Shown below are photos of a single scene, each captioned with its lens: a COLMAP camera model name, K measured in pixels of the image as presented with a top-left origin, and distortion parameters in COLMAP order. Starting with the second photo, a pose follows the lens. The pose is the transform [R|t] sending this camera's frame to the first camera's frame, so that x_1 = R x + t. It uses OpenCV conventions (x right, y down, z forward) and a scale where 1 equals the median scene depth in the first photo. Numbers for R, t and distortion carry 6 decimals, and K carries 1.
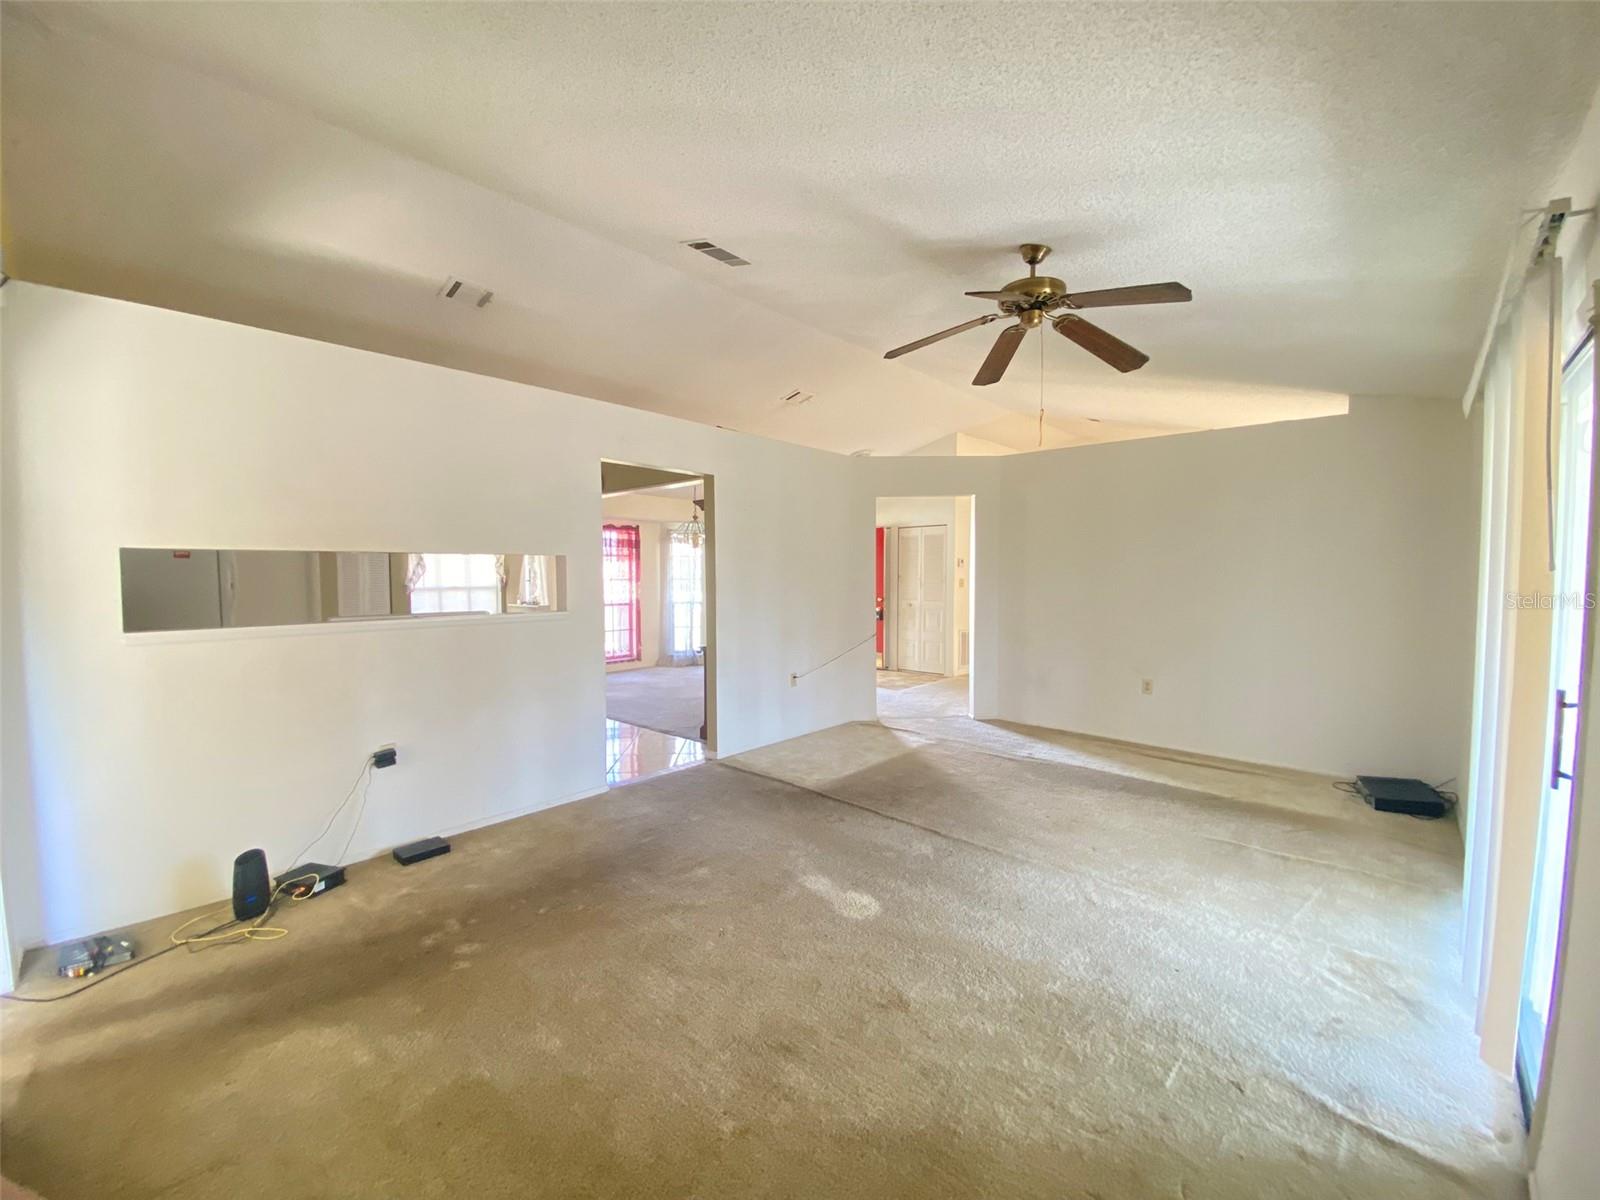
lens RADIAL K [[644.4, 0, 792.6], [0, 644.4, 599.3], [0, 0, 1]] dist [-0.011531, -0.003947]
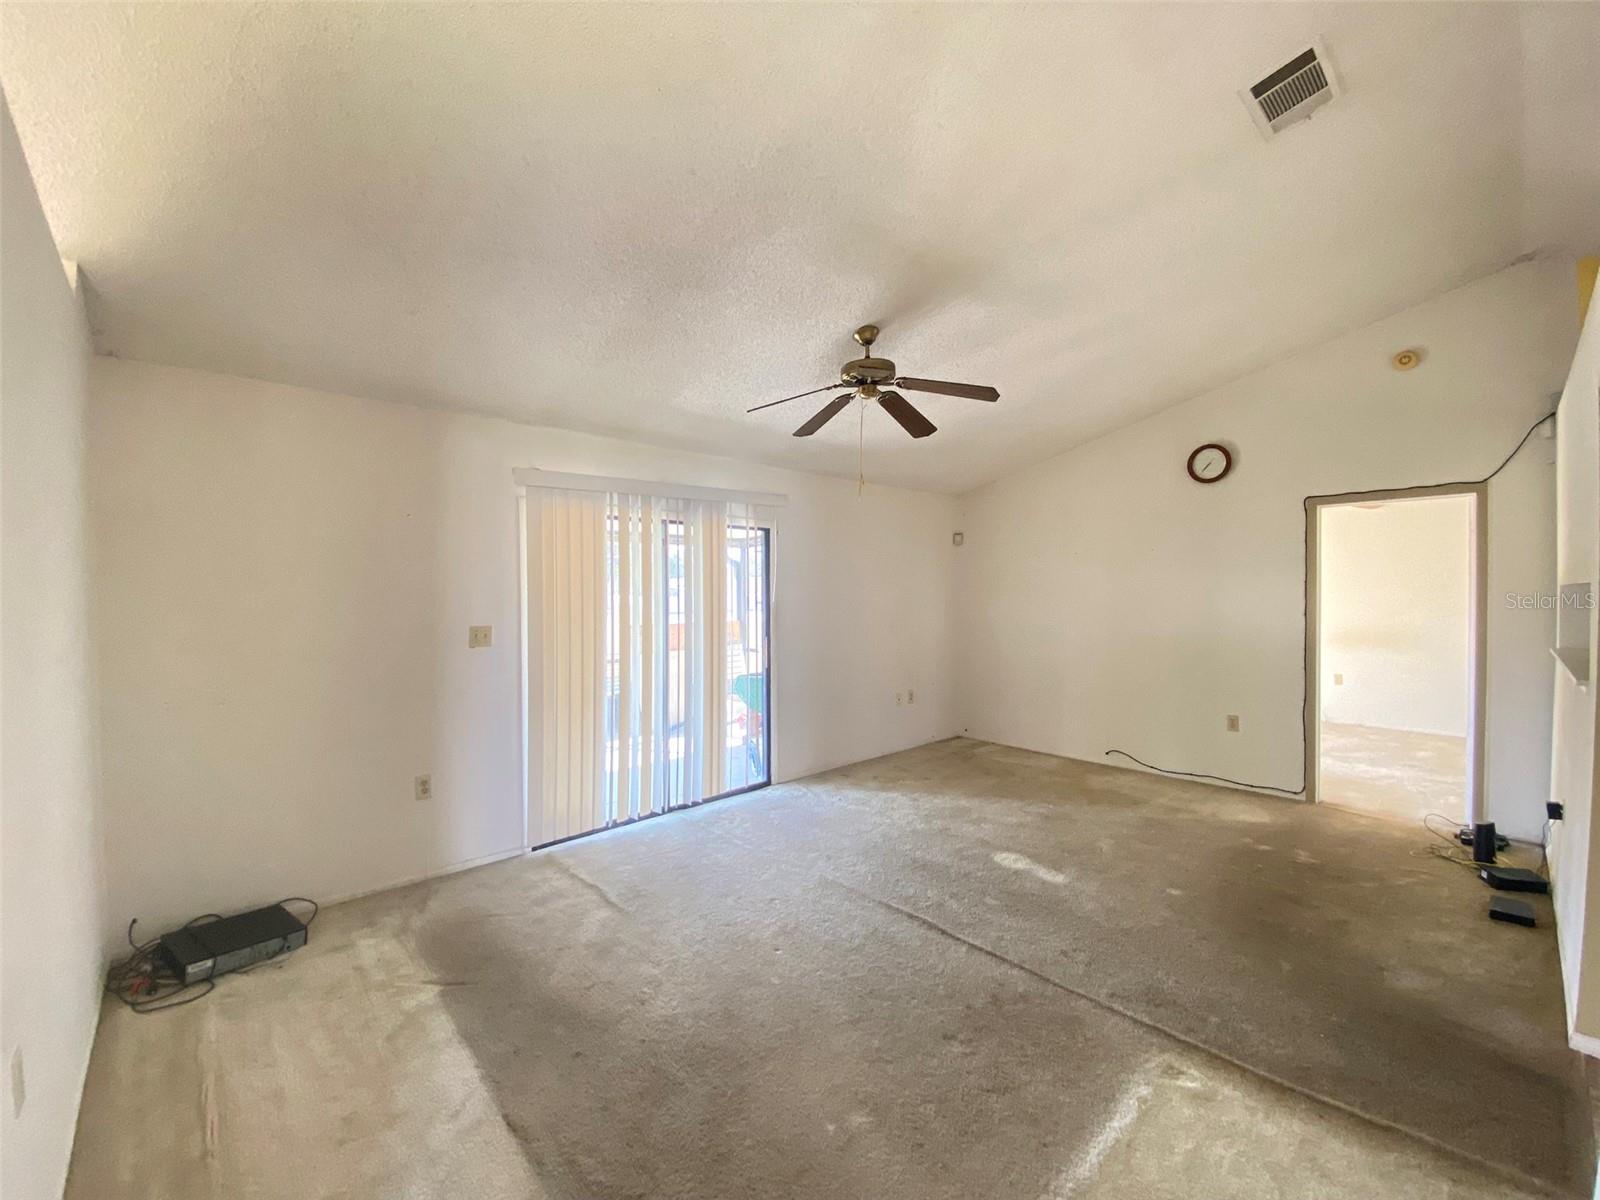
lens RADIAL K [[644.4, 0, 806.6], [0, 644.4, 600.3], [0, 0, 1]] dist [-0.011531, -0.003947]
pose [[-0.996903, 0.003673, 0.078550, 0.290088], [0.008783, 0.997859, 0.064811, -0.095702], [-0.078144, 0.065300, -0.994801, 1.616374]]
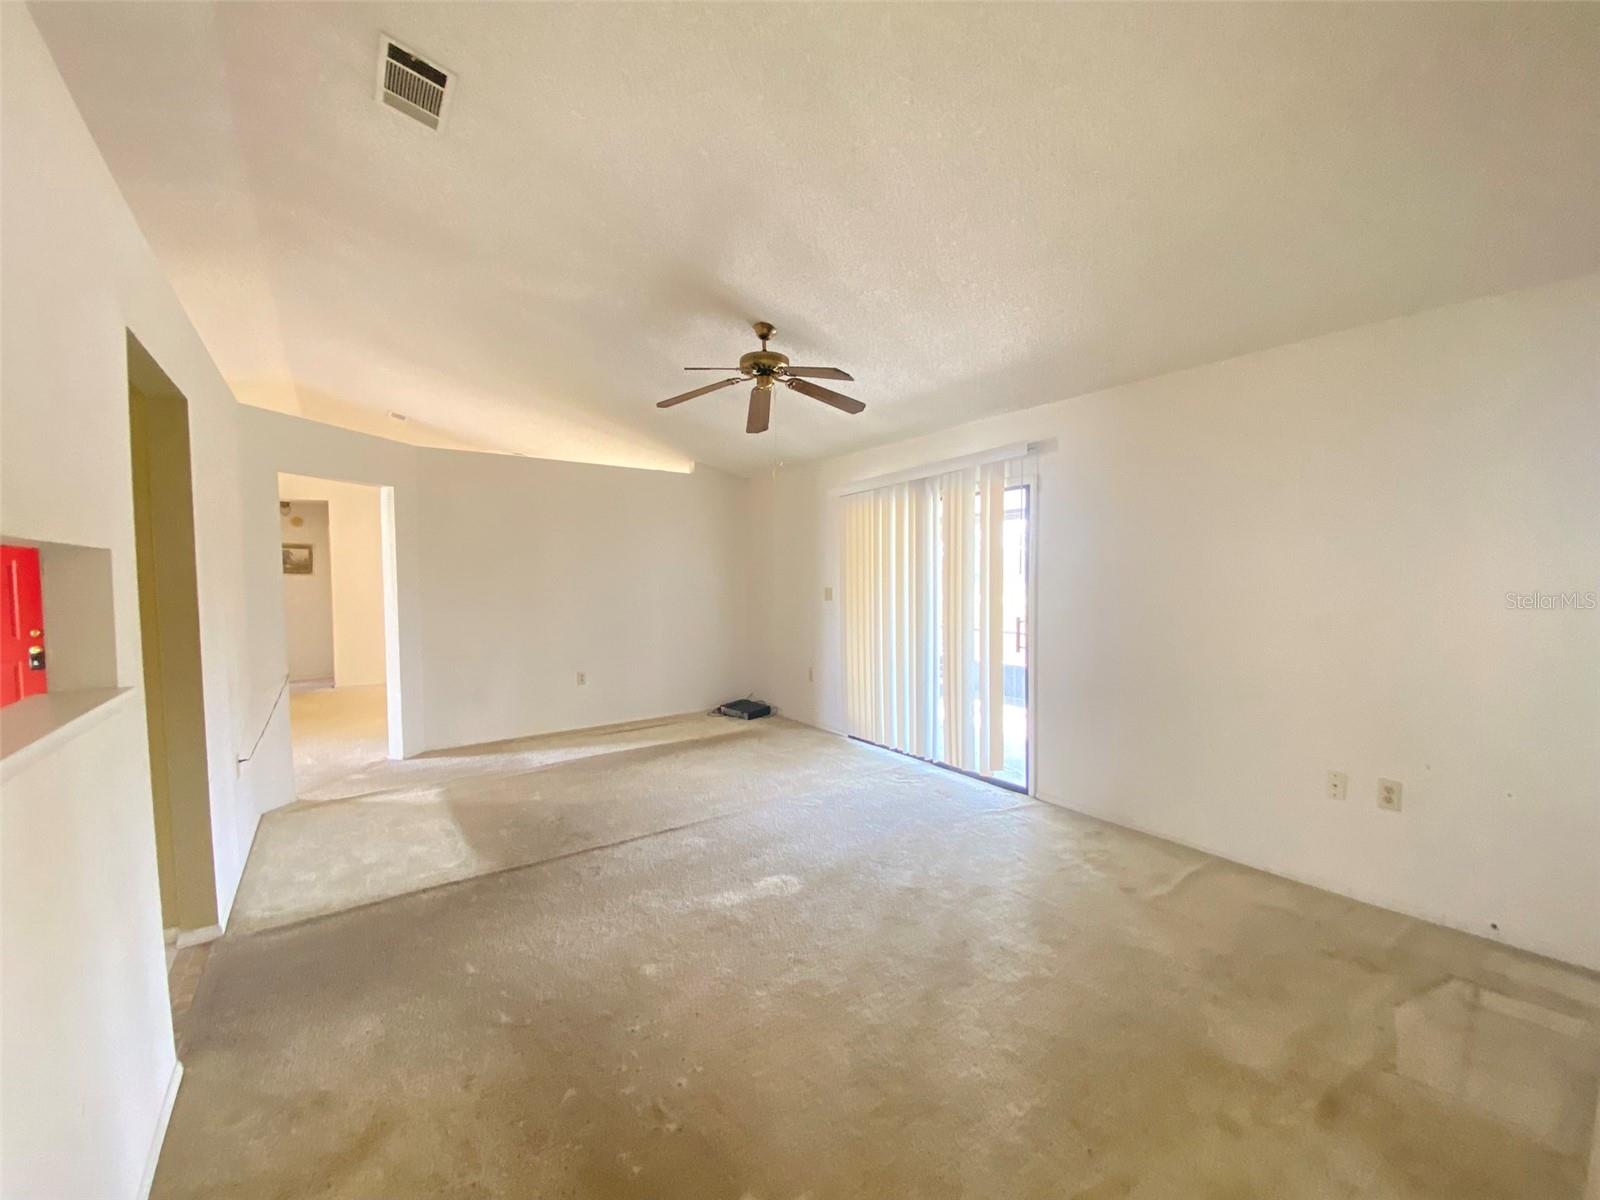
lens RADIAL K [[644.4, 0, 800.1], [0, 644.4, 599.5], [0, 0, 1]] dist [-0.011531, -0.003947]
pose [[0.189287, -0.043806, 0.980944, -0.671090], [0.053385, 0.997986, 0.034266, -0.032583], [-0.980470, 0.045881, 0.191245, 0.518164]]
